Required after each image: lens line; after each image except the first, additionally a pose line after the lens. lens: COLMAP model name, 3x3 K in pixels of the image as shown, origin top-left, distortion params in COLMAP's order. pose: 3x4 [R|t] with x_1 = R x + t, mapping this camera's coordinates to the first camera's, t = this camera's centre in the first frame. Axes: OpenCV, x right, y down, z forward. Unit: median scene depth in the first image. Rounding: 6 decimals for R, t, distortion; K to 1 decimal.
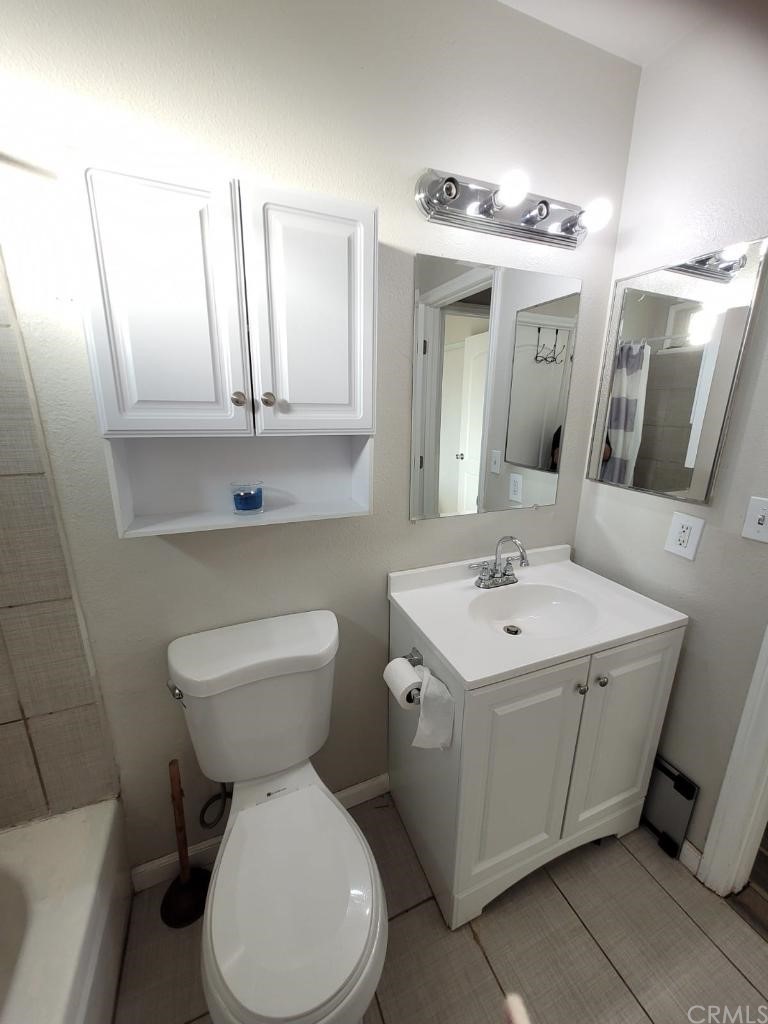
lens RADIAL K [[400.5, 0, 384.5], [0, 400.5, 510.5], [0, 0, 1]] dist [-0.003173, -0.000332]
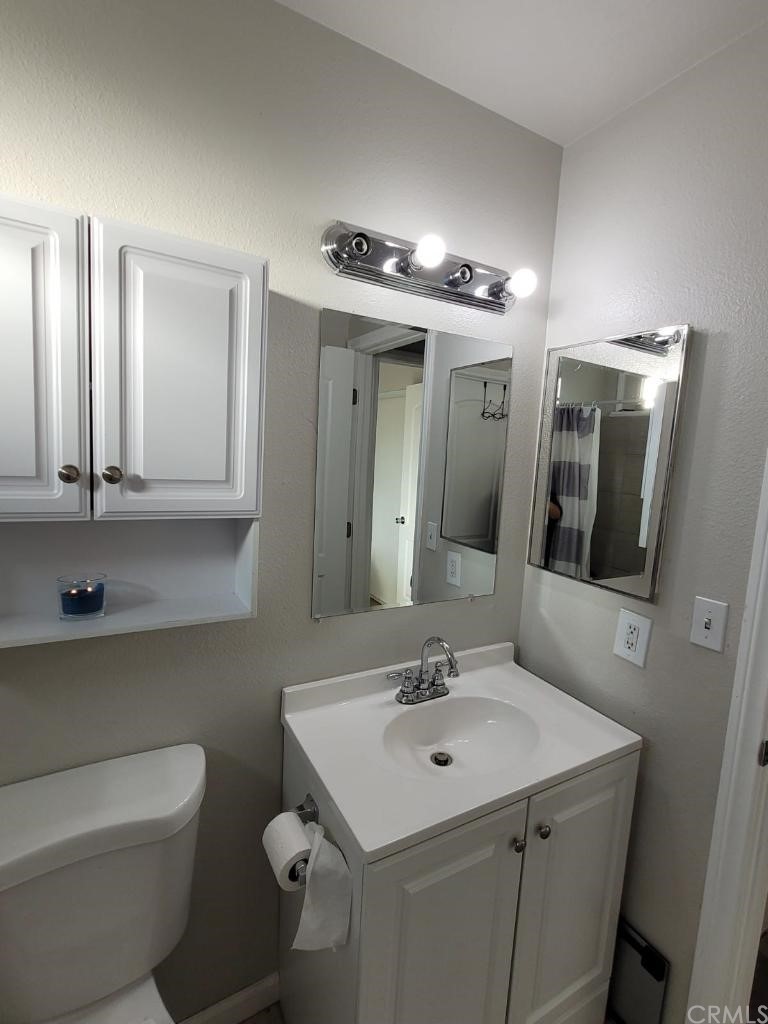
lens RADIAL K [[484.6, 0, 384.9], [0, 484.6, 508.5], [0, 0, 1]] dist [-0.005201, 0.000723]
pose [[0.990862, 0.028111, 0.131916, 0.079143], [-0.009569, 0.990227, -0.139139, -0.062965], [-0.134538, 0.136605, 0.981447, 0.013478]]
